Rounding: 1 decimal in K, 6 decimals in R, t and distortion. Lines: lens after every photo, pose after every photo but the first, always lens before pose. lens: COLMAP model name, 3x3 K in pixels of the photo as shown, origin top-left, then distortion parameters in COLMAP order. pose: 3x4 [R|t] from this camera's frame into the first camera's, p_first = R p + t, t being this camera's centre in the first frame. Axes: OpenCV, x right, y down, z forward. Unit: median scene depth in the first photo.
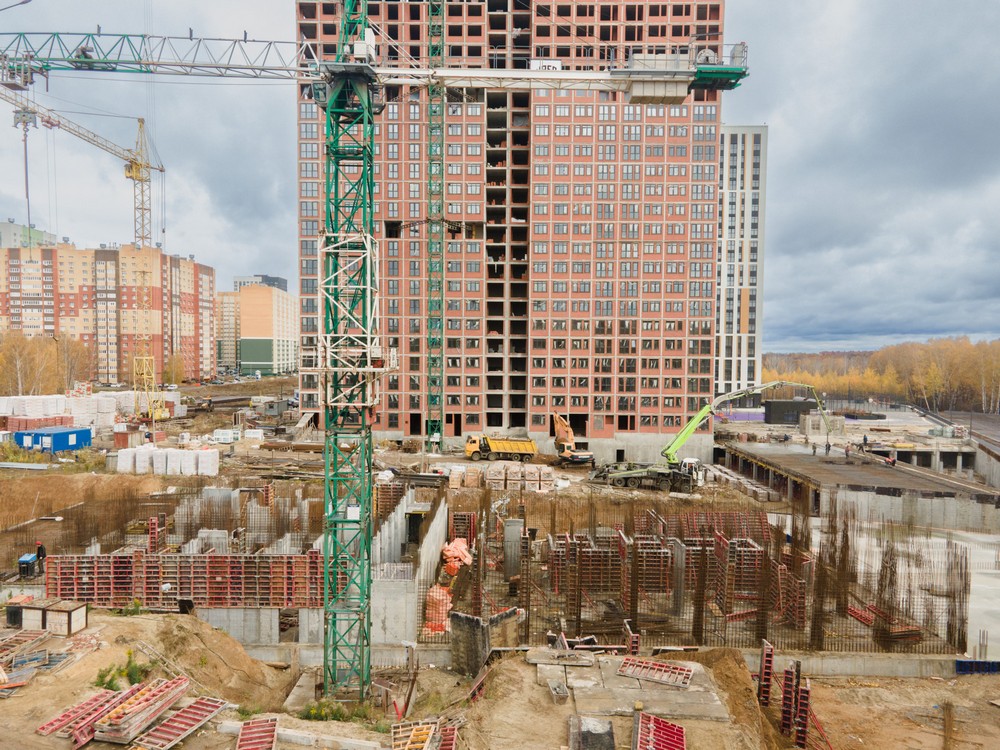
lens RADIAL K [[727.5, 0, 499.7], [0, 727.5, 379.3], [0, 0, 1]] dist [0.044717, 0.003242]
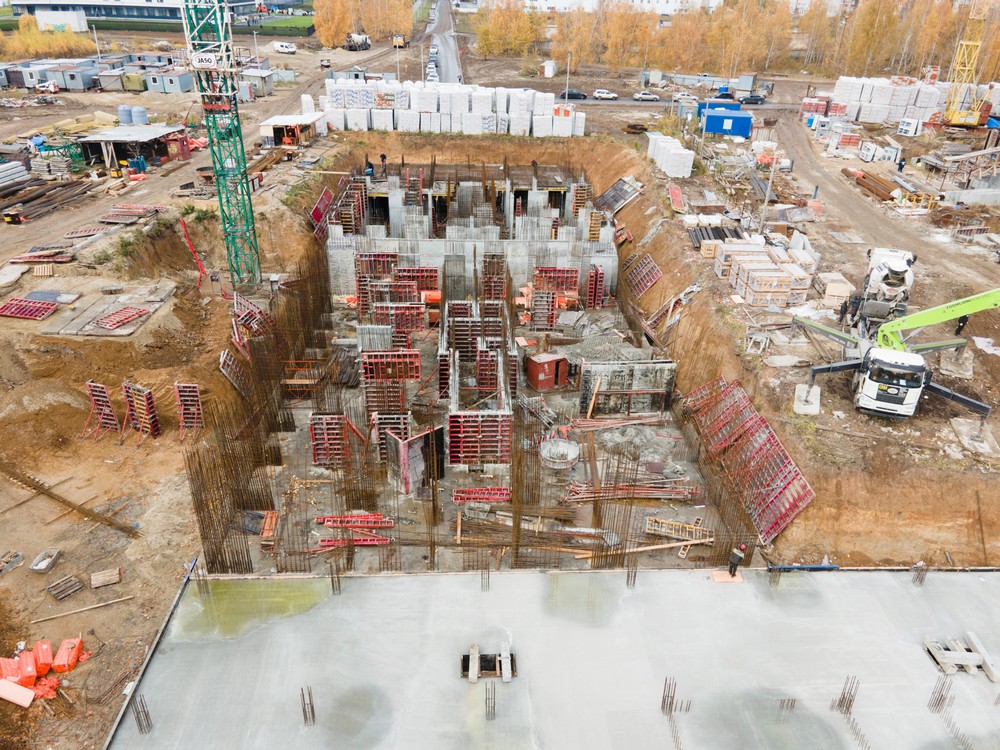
lens RADIAL K [[752.6, 0, 501.4], [0, 752.6, 378.2], [0, 0, 1]] dist [0.029412, 0.032525]
pose [[0.059789, 0.456665, -0.887628, 0.463621], [-0.061498, 0.889214, 0.453338, -0.058998], [0.996315, 0.027483, 0.081249, 0.465896]]
